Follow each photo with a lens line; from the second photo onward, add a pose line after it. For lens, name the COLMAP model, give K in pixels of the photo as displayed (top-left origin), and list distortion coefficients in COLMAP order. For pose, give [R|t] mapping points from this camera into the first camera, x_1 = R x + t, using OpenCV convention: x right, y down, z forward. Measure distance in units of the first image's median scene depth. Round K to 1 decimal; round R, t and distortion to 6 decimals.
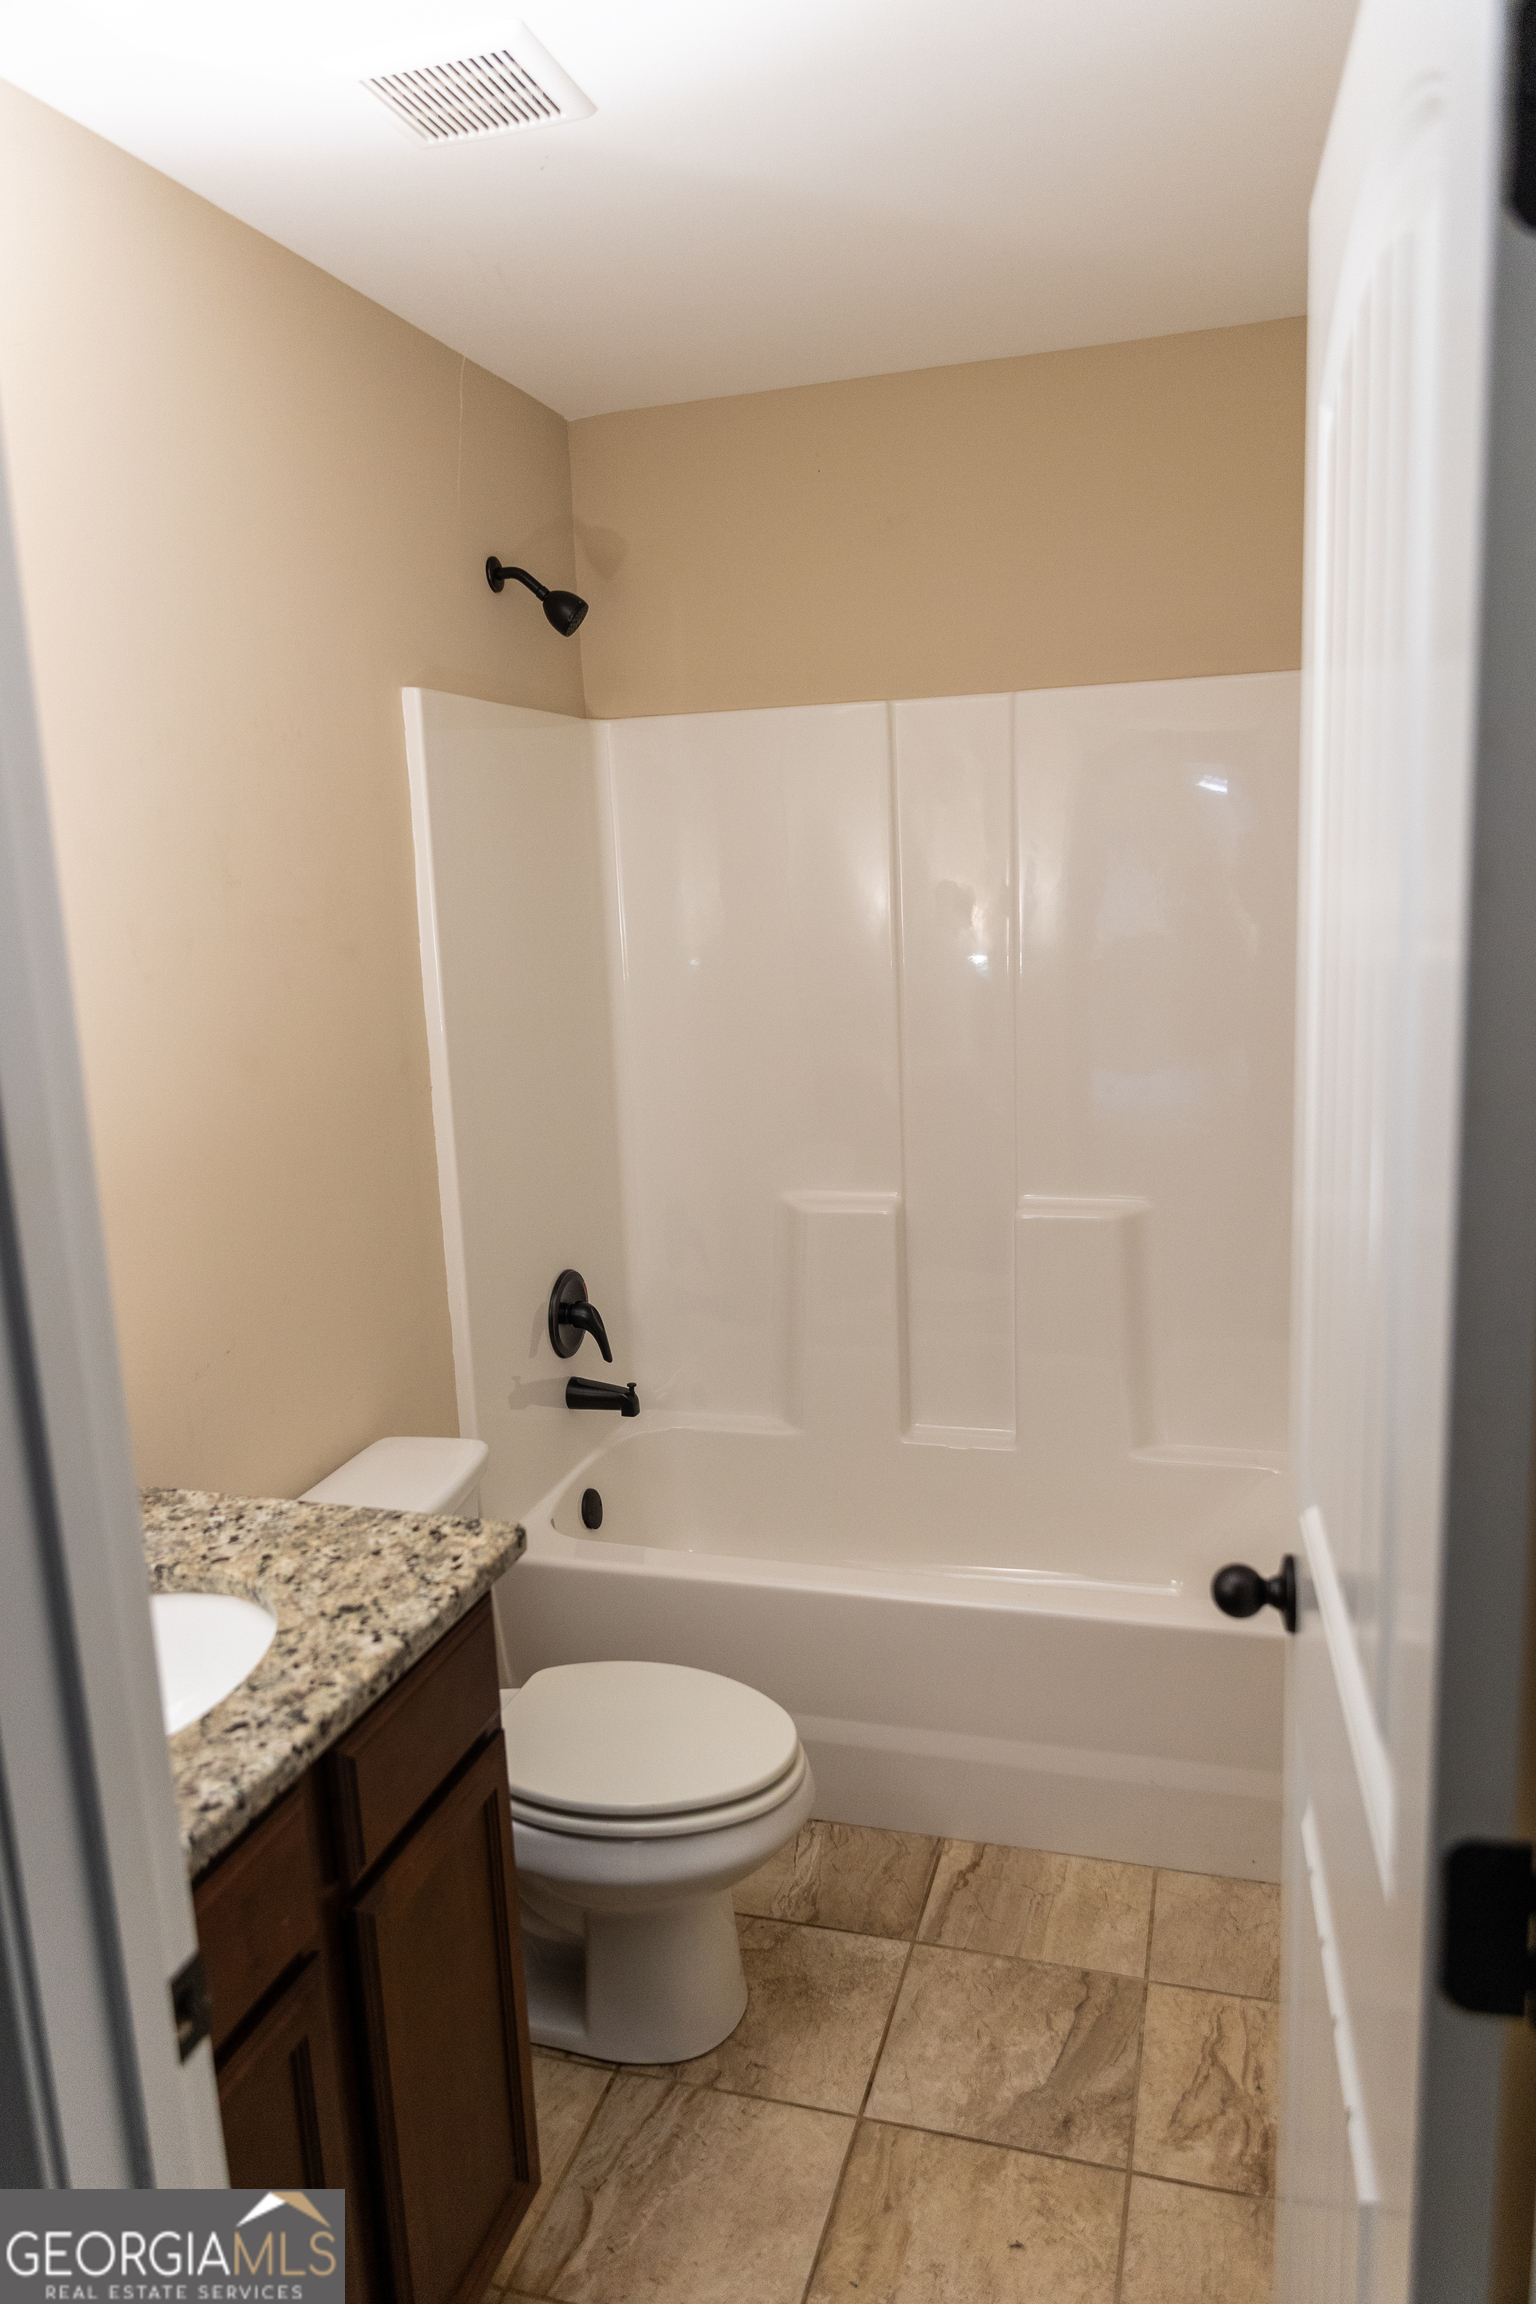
lens RADIAL K [[1563.1, 0, 776.0], [0, 1563.1, 1156.2], [0, 0, 1]] dist [0.017505, -0.018719]
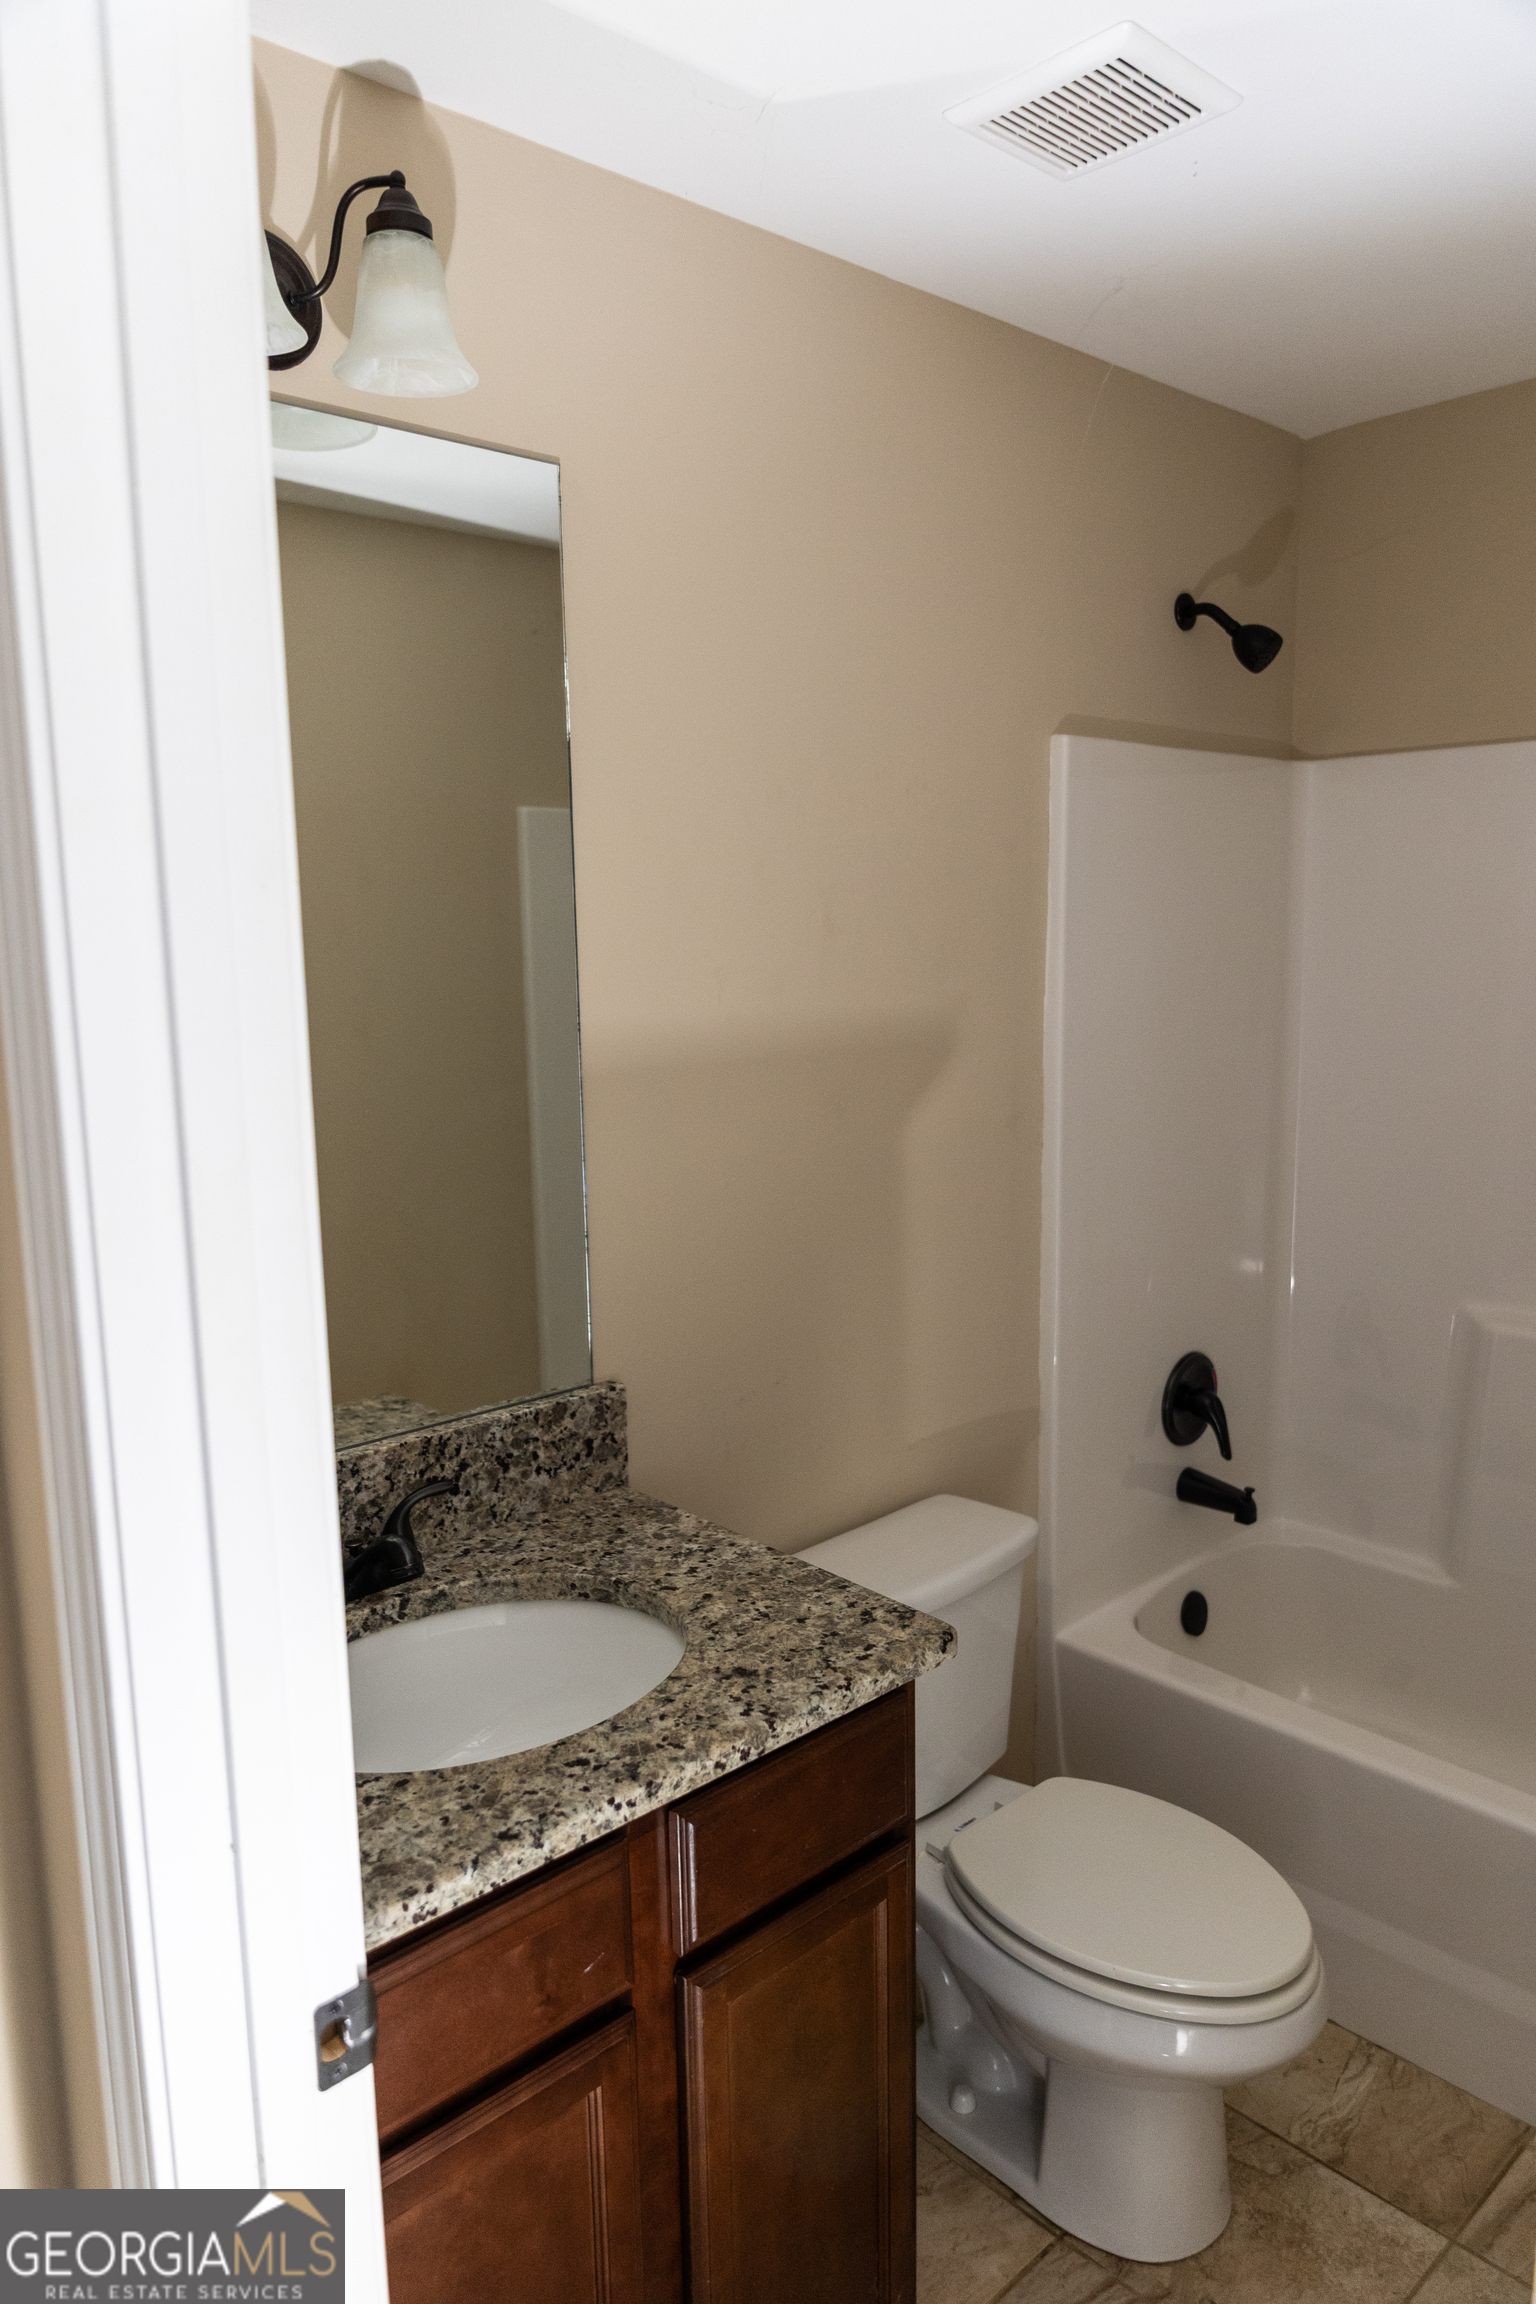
lens RADIAL K [[1563.1, 0, 784.8], [0, 1563.1, 1154.6], [0, 0, 1]] dist [0.017505, -0.018719]
pose [[0.863066, 0.107731, -0.493468, 0.147745], [-0.117697, 0.992989, 0.010935, -0.036345], [0.491187, 0.048642, 0.869695, 0.097767]]
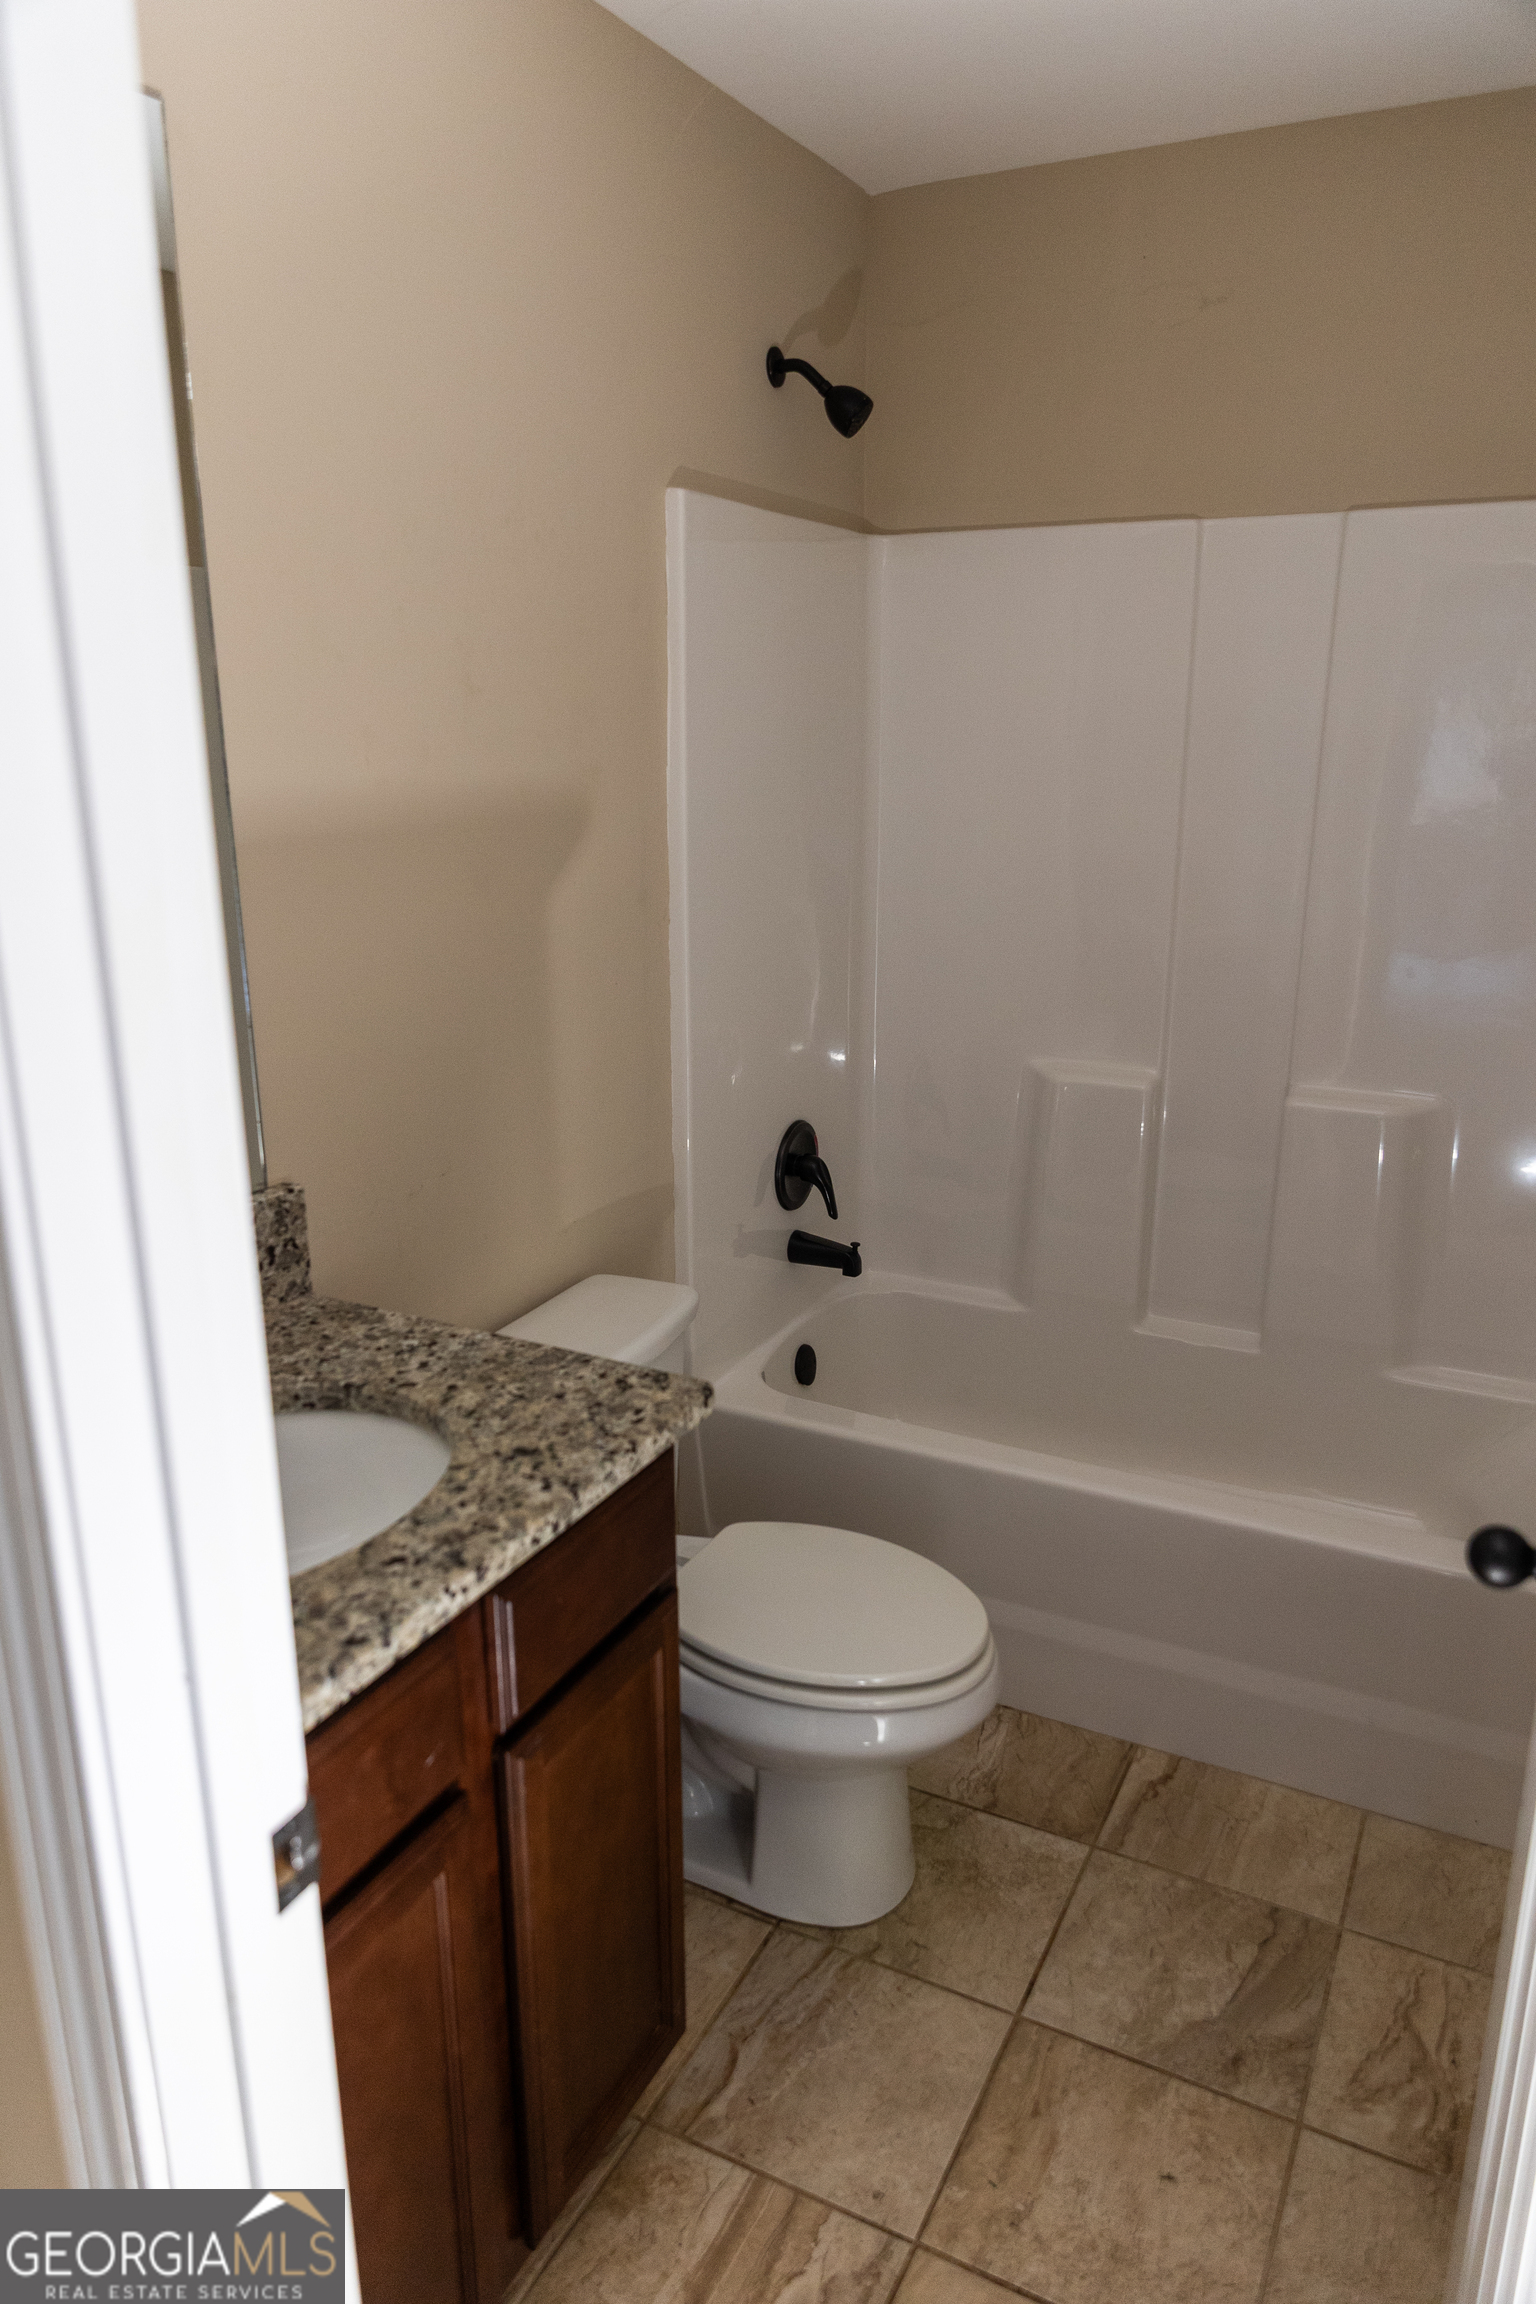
lens RADIAL K [[1563.1, 0, 772.5], [0, 1563.1, 1156.0], [0, 0, 1]] dist [0.017505, -0.018719]
pose [[0.982566, 0.089892, -0.162738, 0.014493], [-0.074464, 0.992342, 0.098552, 0.000317], [0.170351, -0.084716, 0.981735, 0.065580]]
